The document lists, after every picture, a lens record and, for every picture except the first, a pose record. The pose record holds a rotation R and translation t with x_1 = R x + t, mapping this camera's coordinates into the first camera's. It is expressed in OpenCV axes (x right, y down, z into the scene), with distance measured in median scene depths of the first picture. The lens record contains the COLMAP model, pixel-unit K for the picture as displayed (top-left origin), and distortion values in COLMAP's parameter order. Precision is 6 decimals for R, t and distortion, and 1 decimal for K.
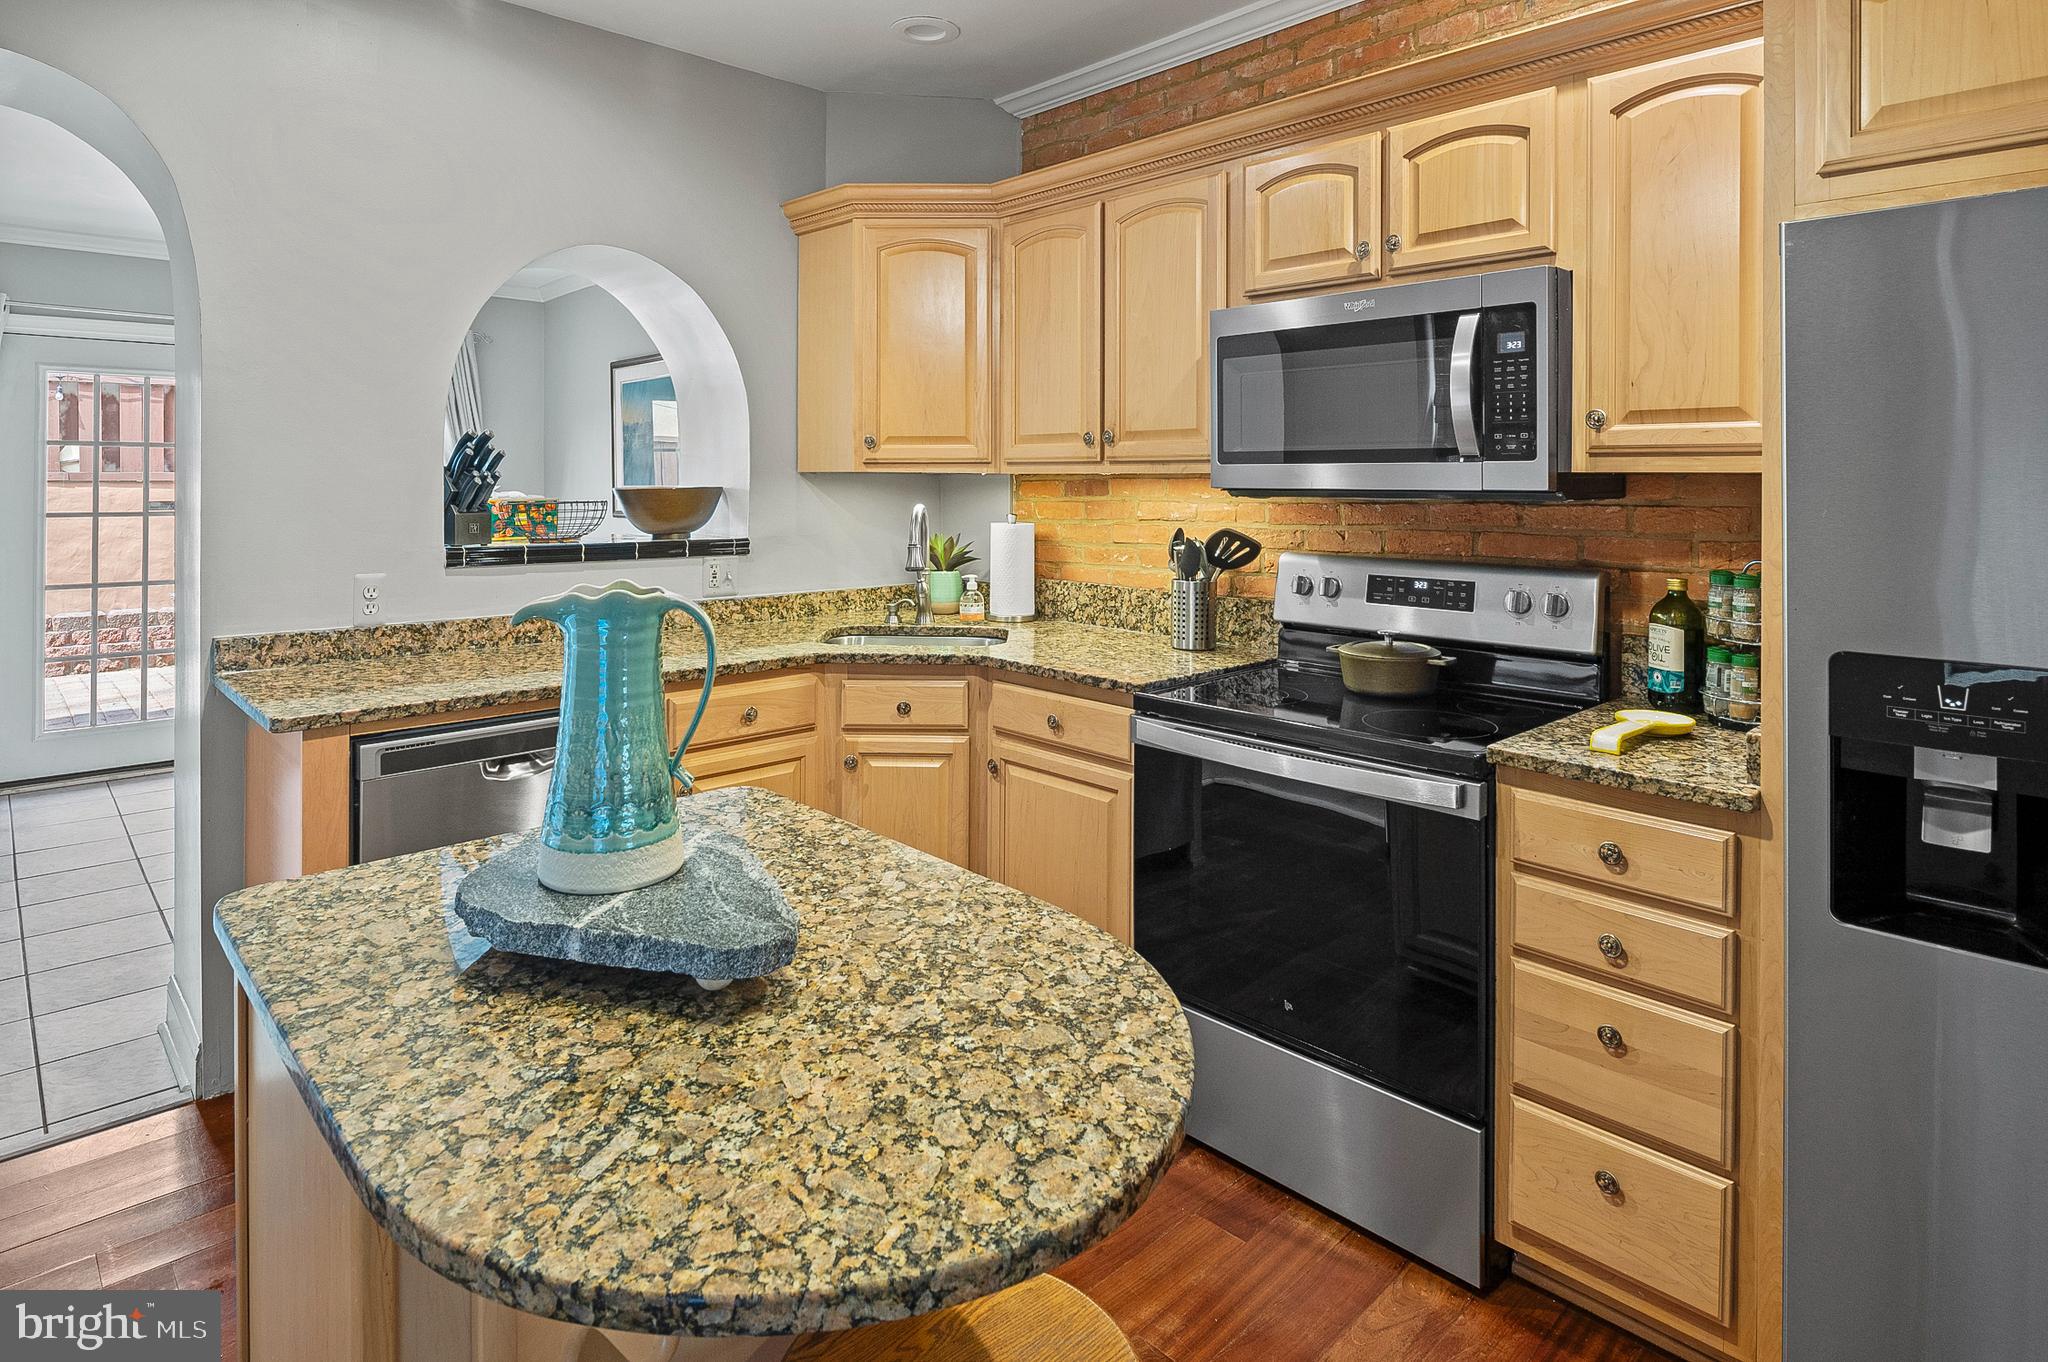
lens RADIAL K [[1114.4, 0, 1019.8], [0, 1114.4, 468.1], [0, 0, 1]] dist [-0.004421, -0.004890]
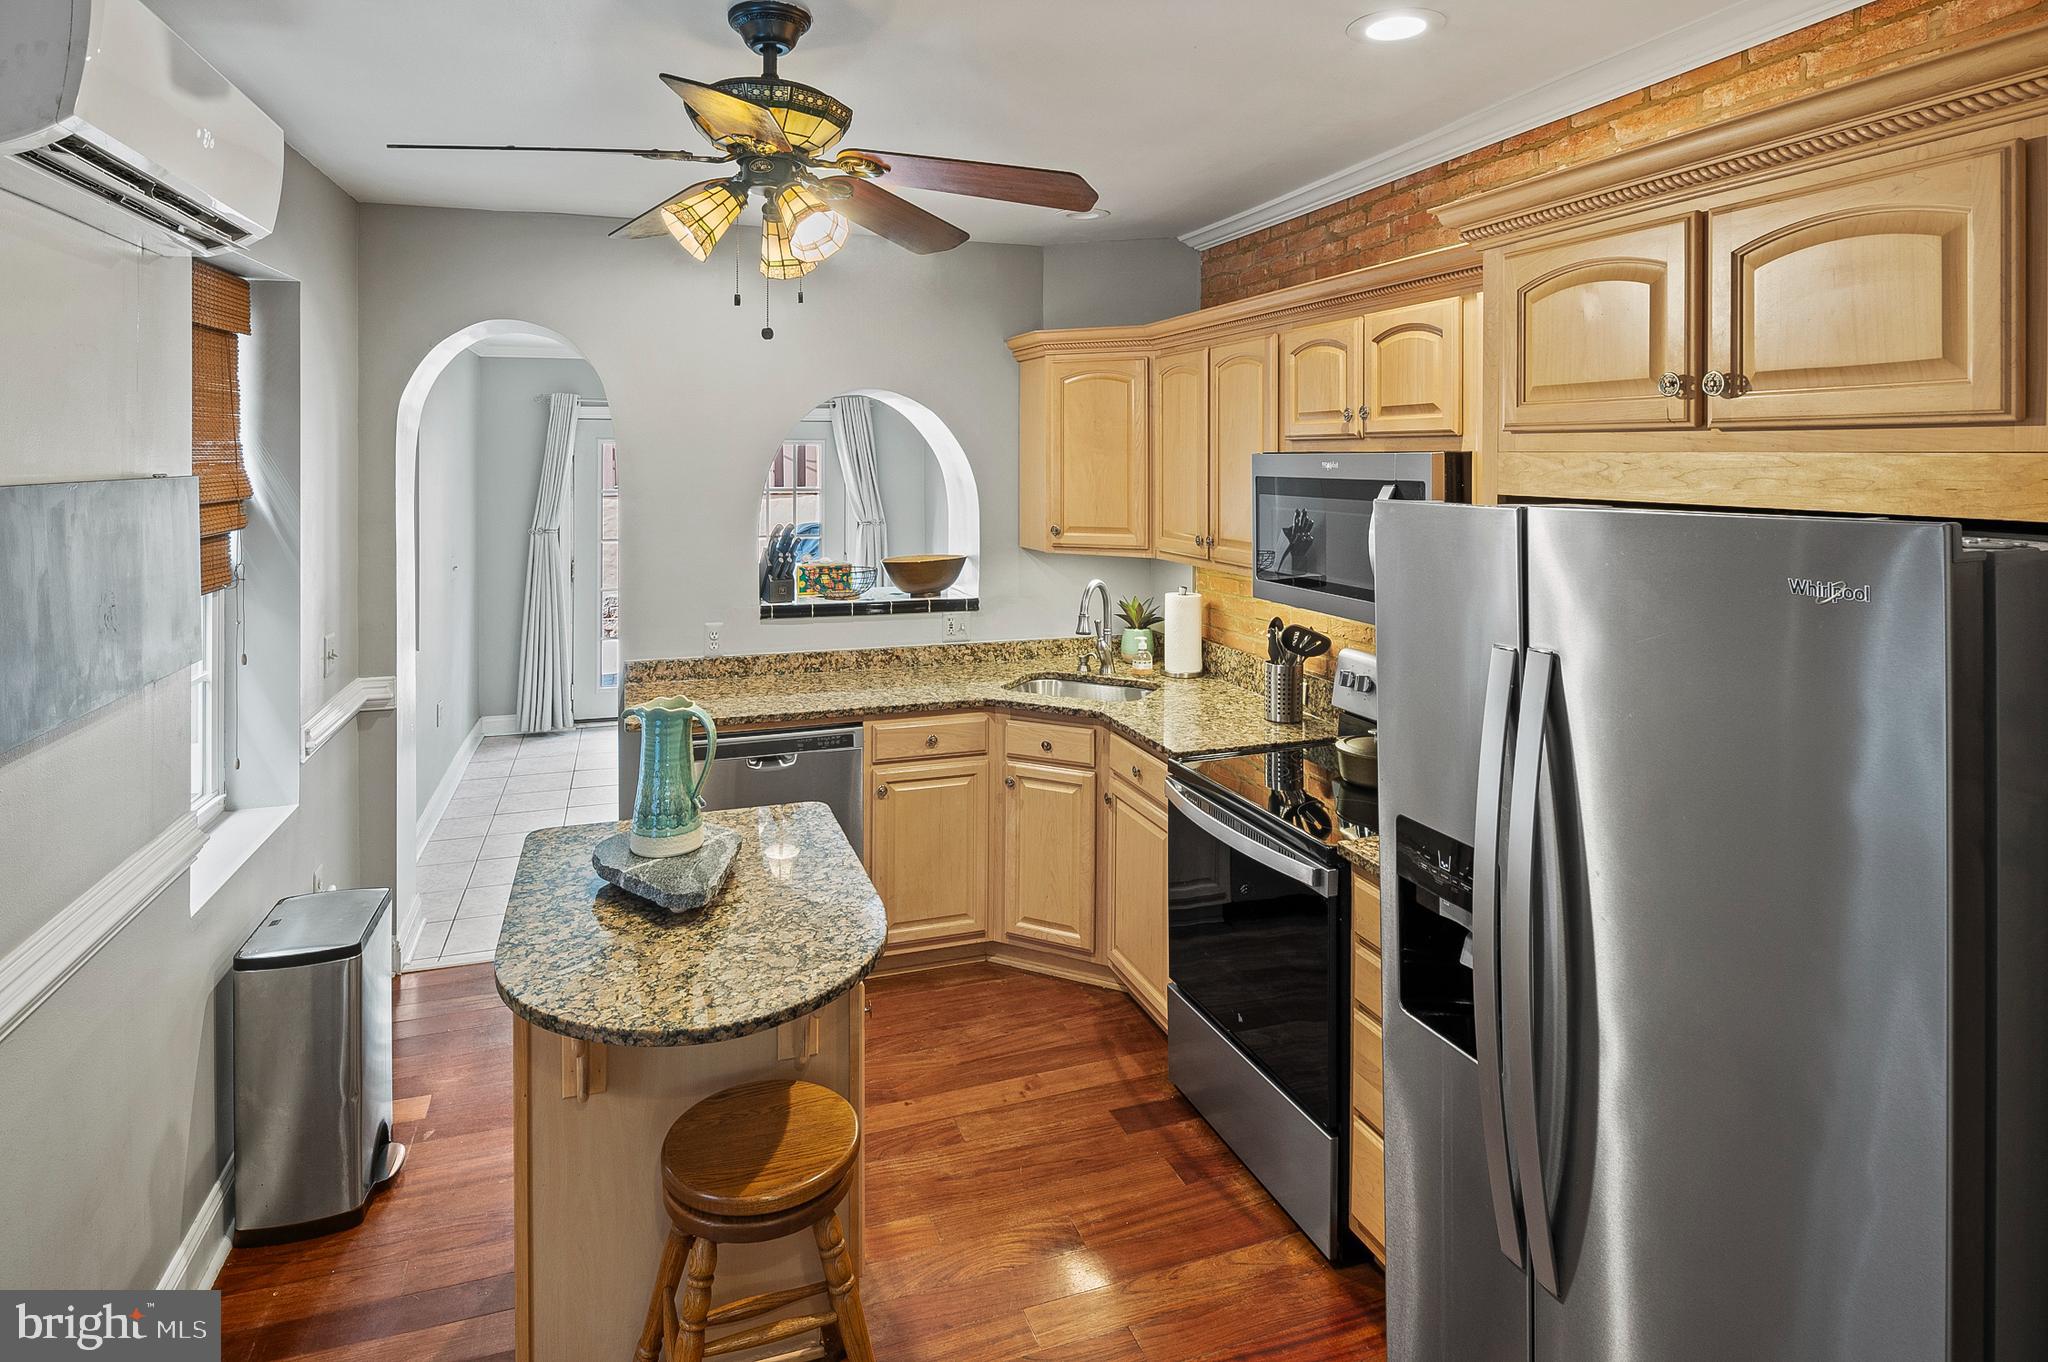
lens RADIAL K [[1114.4, 0, 1013.7], [0, 1114.4, 450.1], [0, 0, 1]] dist [-0.004421, -0.004890]
pose [[0.910783, -0.002871, -0.412876, 0.393091], [0.003801, 0.999992, 0.001433, -0.132298], [0.412869, -0.002874, 0.910786, -0.209419]]
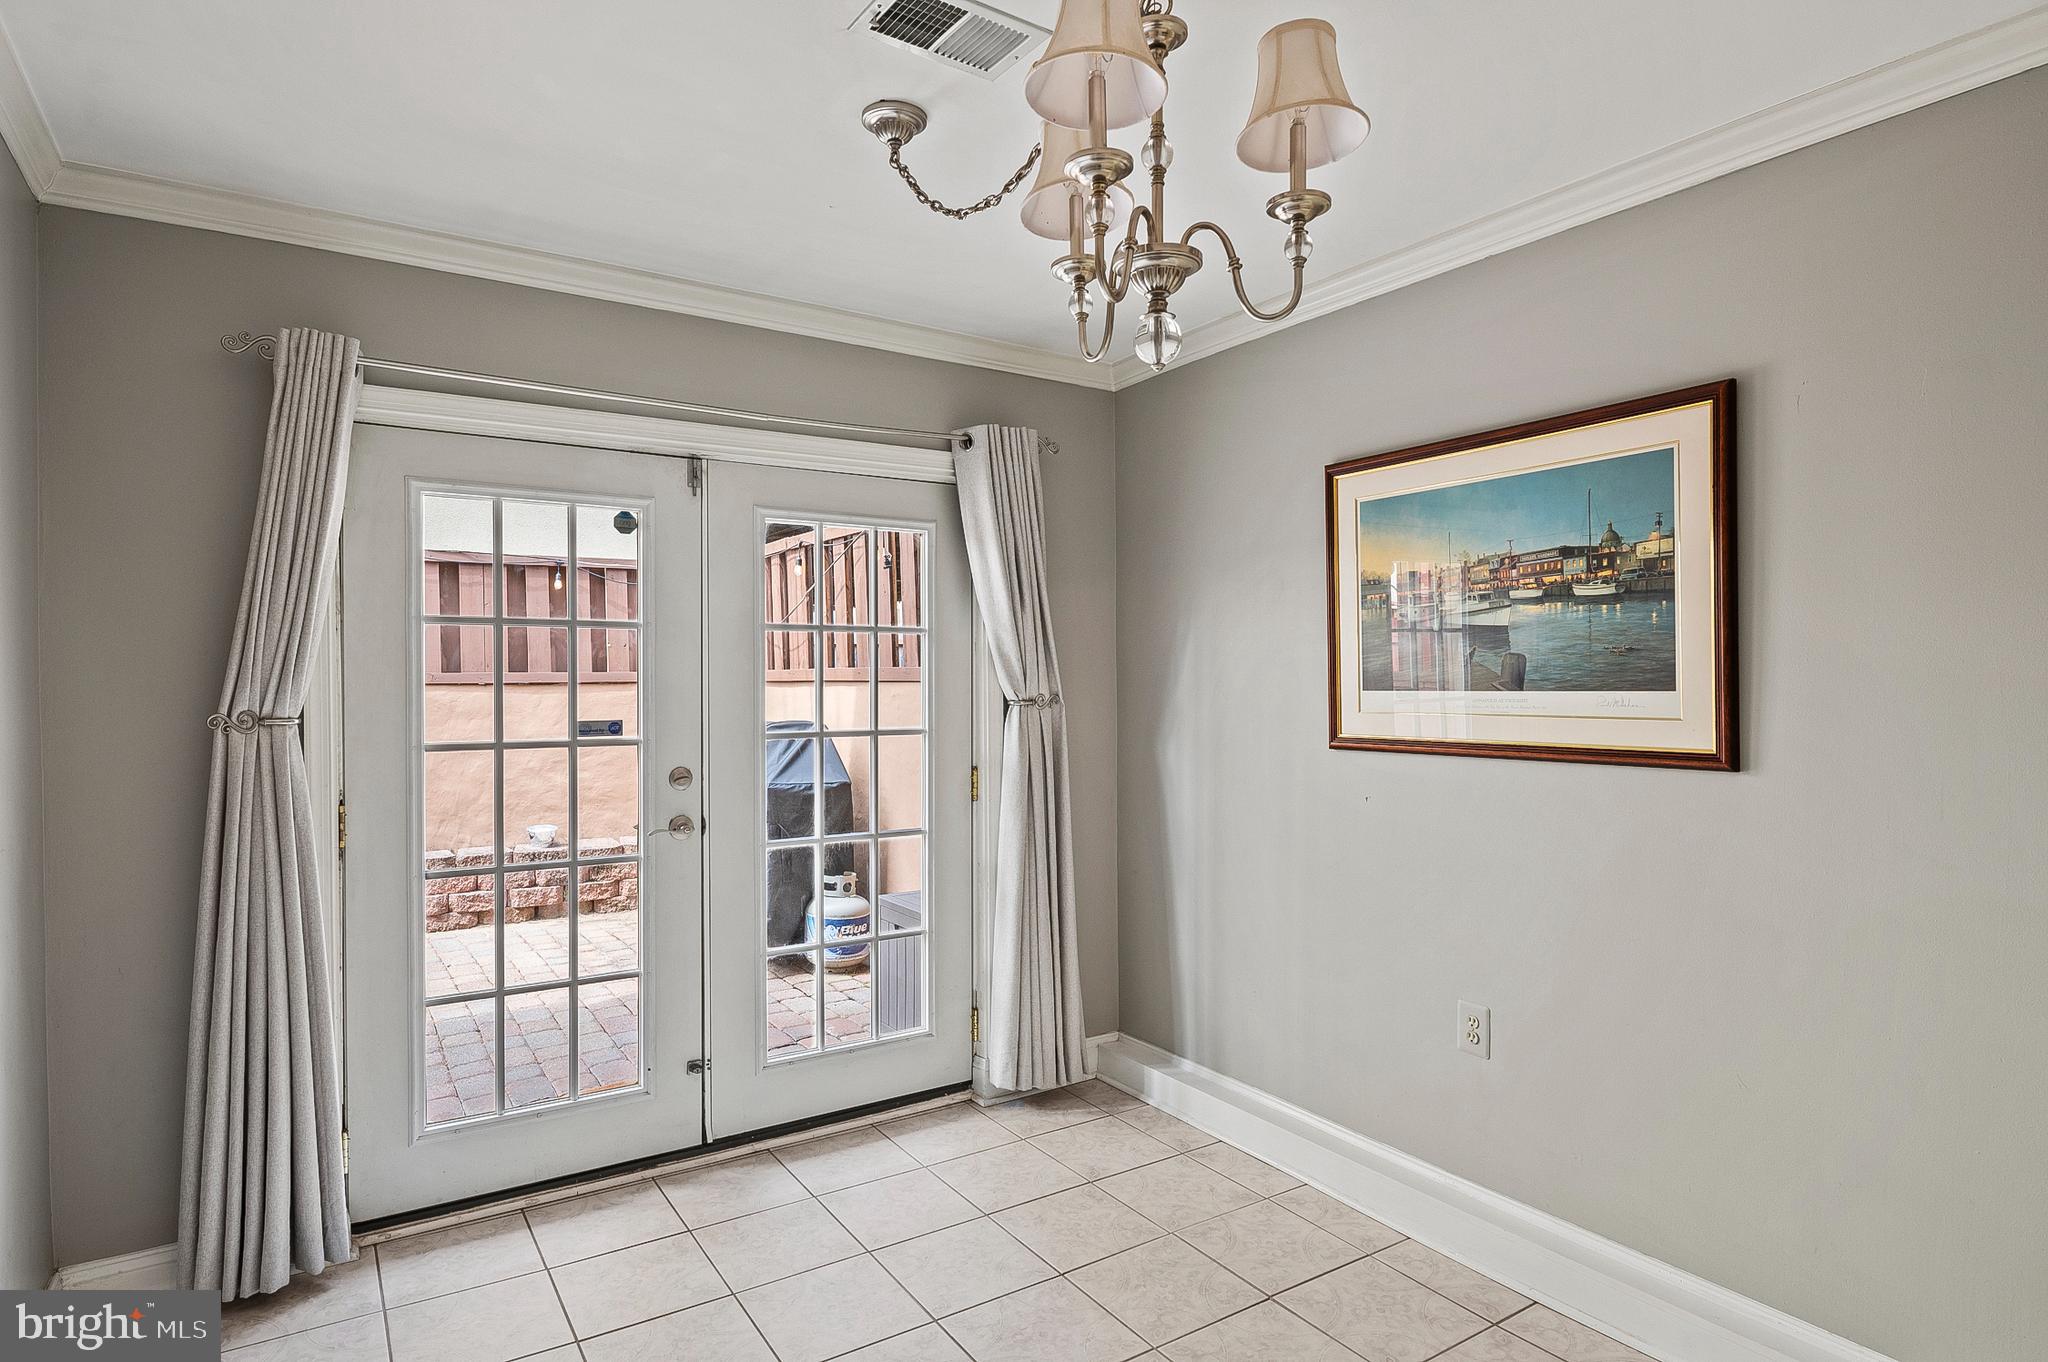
lens RADIAL K [[1114.4, 0, 1012.2], [0, 1114.4, 692.2], [0, 0, 1]] dist [-0.004421, -0.004890]
pose [[0.979856, -0.005534, -0.199630, -0.790488], [0.008020, 0.999900, 0.011650, 0.017296], [0.199546, -0.013016, 0.979802, 0.843627]]
